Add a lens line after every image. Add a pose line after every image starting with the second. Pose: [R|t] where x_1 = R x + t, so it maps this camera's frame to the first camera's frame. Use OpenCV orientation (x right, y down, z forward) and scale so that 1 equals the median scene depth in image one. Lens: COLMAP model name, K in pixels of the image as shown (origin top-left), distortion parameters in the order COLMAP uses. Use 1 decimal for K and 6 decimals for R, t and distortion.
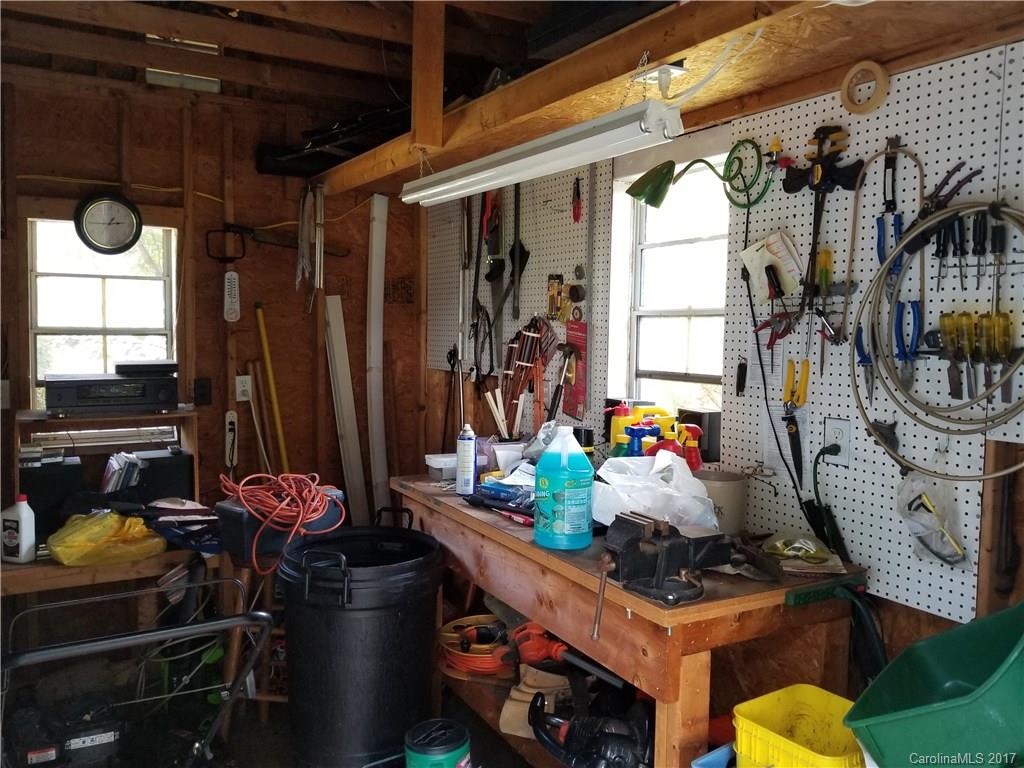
lens RADIAL K [[805.8, 0, 512.0], [0, 805.8, 384.0], [0, 0, 1]] dist [0.102691, -0.179969]
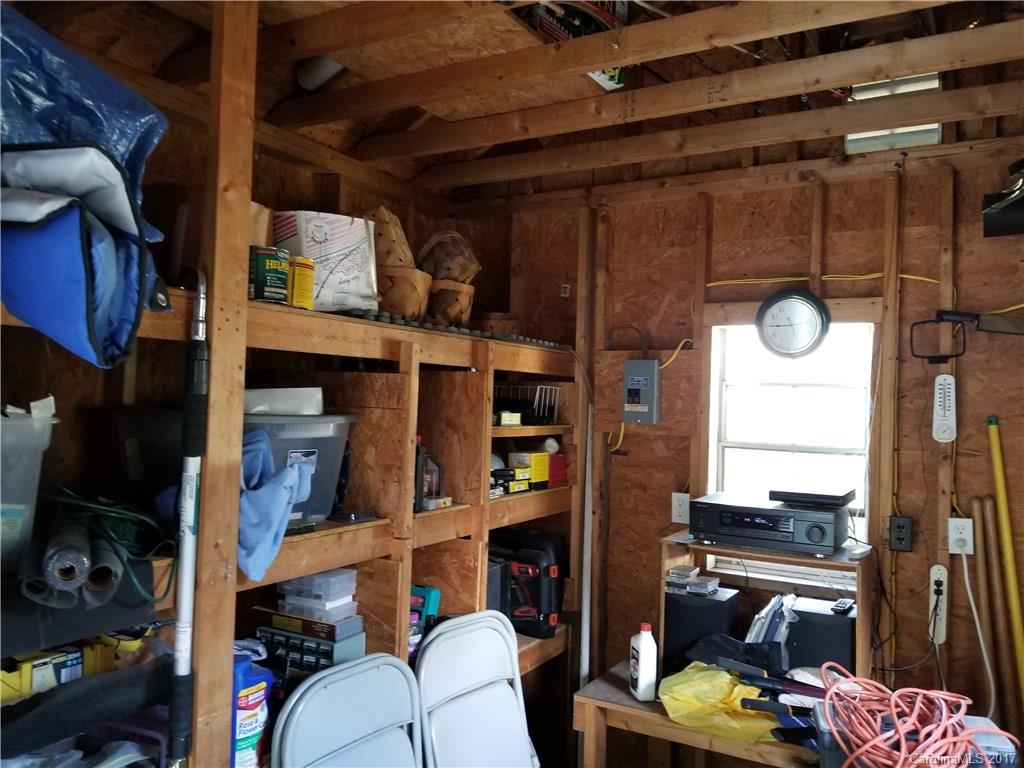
lens RADIAL K [[805.8, 0, 512.0], [0, 805.8, 384.0], [0, 0, 1]] dist [0.102691, -0.179969]
pose [[0.492779, -0.016608, -0.869996, 0.107556], [-0.085438, 0.994063, -0.067370, -0.048251], [0.865950, 0.107529, 0.488435, 0.314170]]
